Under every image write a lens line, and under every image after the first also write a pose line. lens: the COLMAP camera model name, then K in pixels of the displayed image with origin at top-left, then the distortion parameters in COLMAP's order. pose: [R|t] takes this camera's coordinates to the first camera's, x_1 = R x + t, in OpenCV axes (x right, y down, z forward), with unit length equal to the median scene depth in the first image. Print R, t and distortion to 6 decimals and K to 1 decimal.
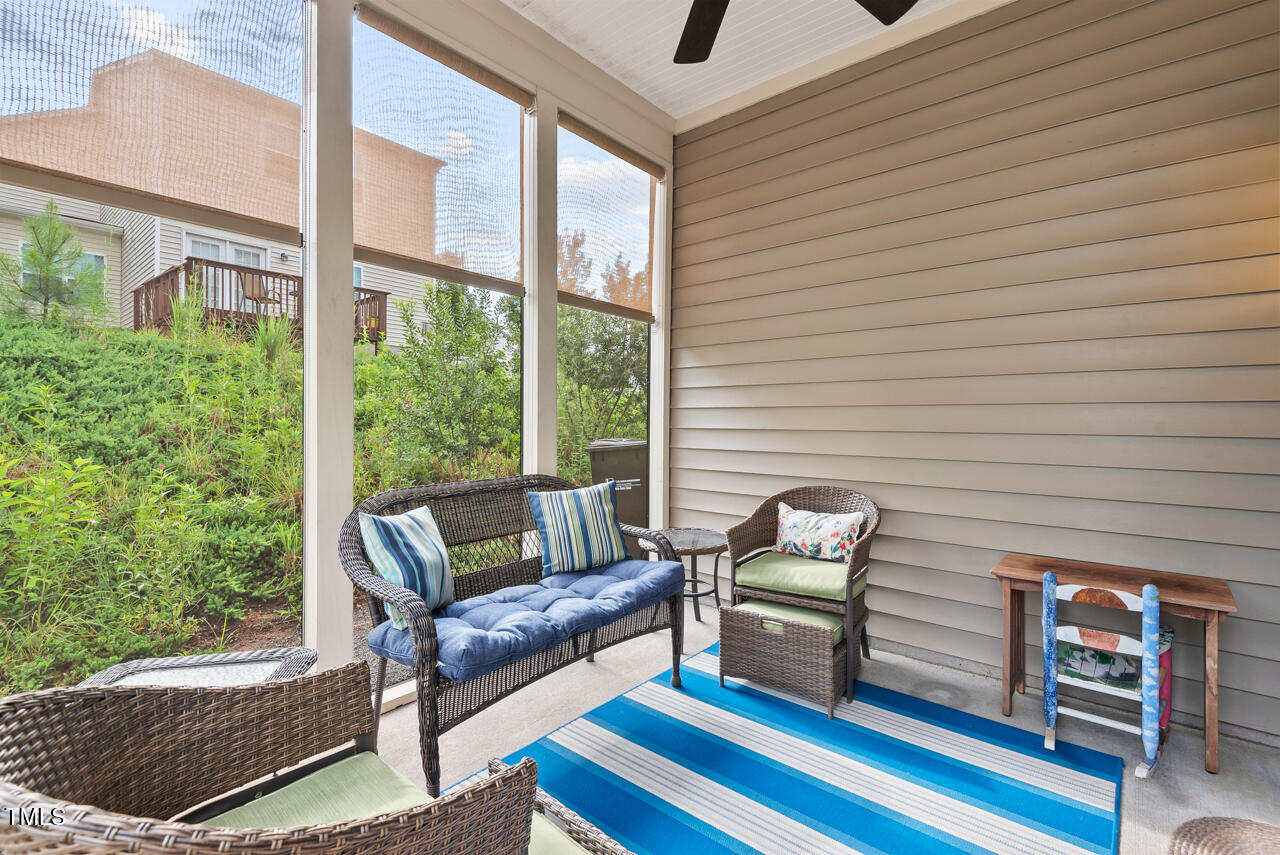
lens RADIAL K [[590.9, 0, 673.4], [0, 590.9, 415.5], [0, 0, 1]] dist [0.027942, -0.007305]
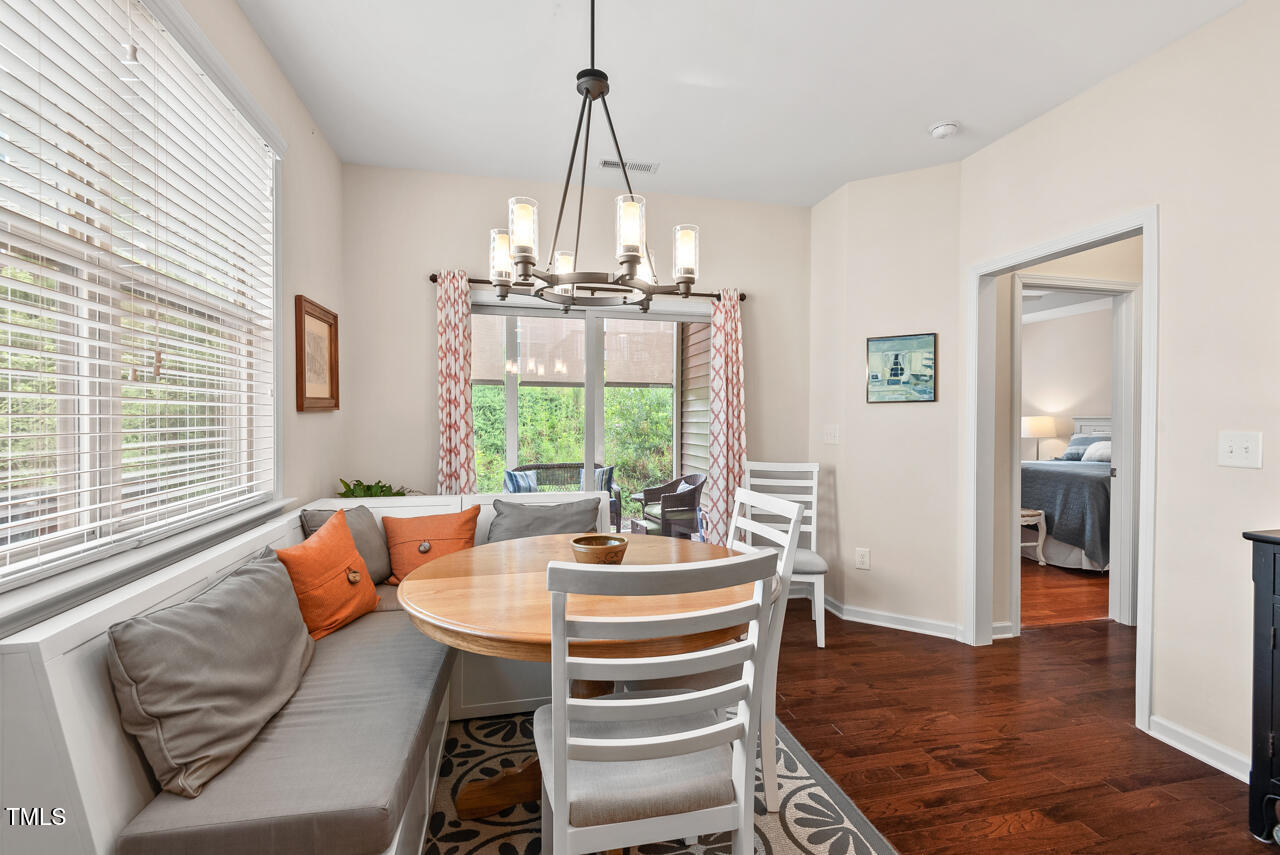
lens RADIAL K [[590.9, 0, 658.4], [0, 590.9, 416.7], [0, 0, 1]] dist [0.027942, -0.007305]
pose [[0.810275, -0.000623, -0.586050, 1.529173], [-0.006762, 0.999923, -0.010412, -0.068730], [0.586011, 0.012400, 0.810208, -0.827296]]
